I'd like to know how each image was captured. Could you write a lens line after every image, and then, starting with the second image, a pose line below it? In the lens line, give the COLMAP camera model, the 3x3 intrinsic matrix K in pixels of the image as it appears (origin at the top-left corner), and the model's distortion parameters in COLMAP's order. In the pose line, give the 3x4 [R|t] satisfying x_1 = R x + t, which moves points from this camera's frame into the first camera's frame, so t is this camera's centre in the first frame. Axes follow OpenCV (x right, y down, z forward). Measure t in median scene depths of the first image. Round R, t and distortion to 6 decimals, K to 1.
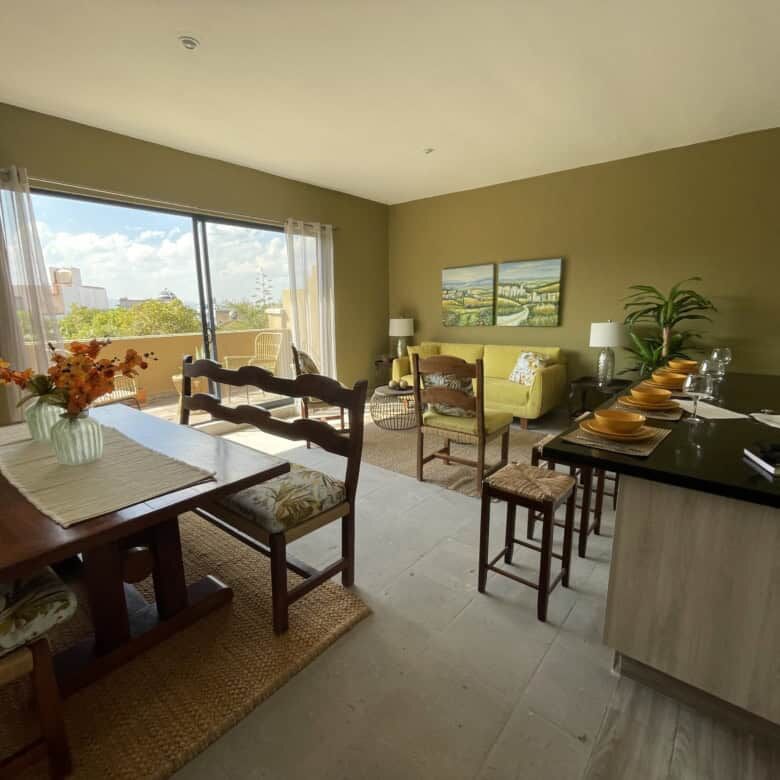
lens RADIAL K [[424.7, 0, 392.5], [0, 424.7, 392.7], [0, 0, 1]] dist [0.001101, -0.001100]
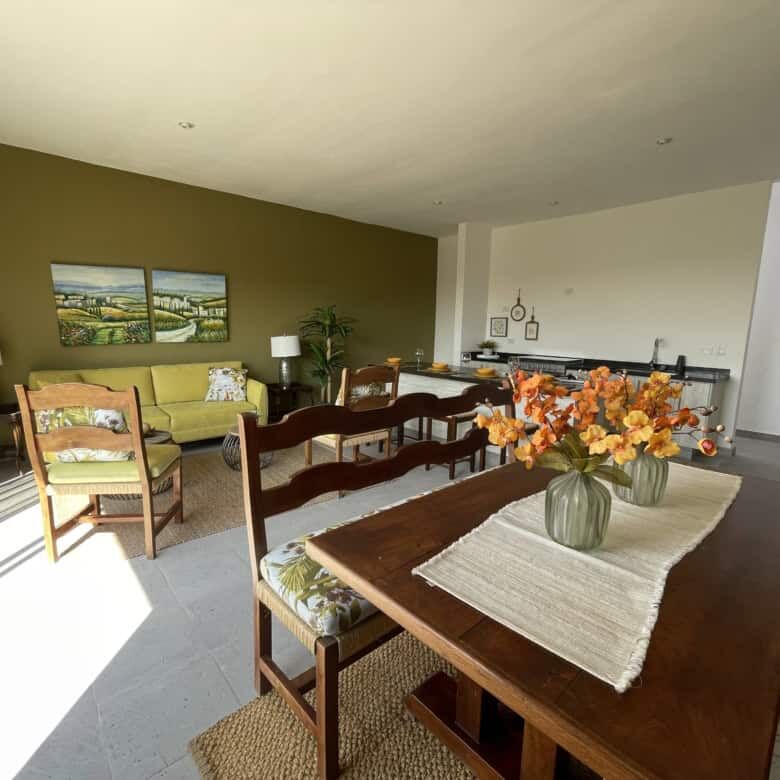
lens RADIAL K [[424.7, 0, 393.3], [0, 424.7, 391.7], [0, 0, 1]] dist [0.001101, -0.001100]
pose [[0.162025, -0.144760, 0.976111, -0.540524], [0.175061, 0.977707, 0.115939, -0.081198], [-0.971134, 0.152094, 0.183755, 0.420071]]
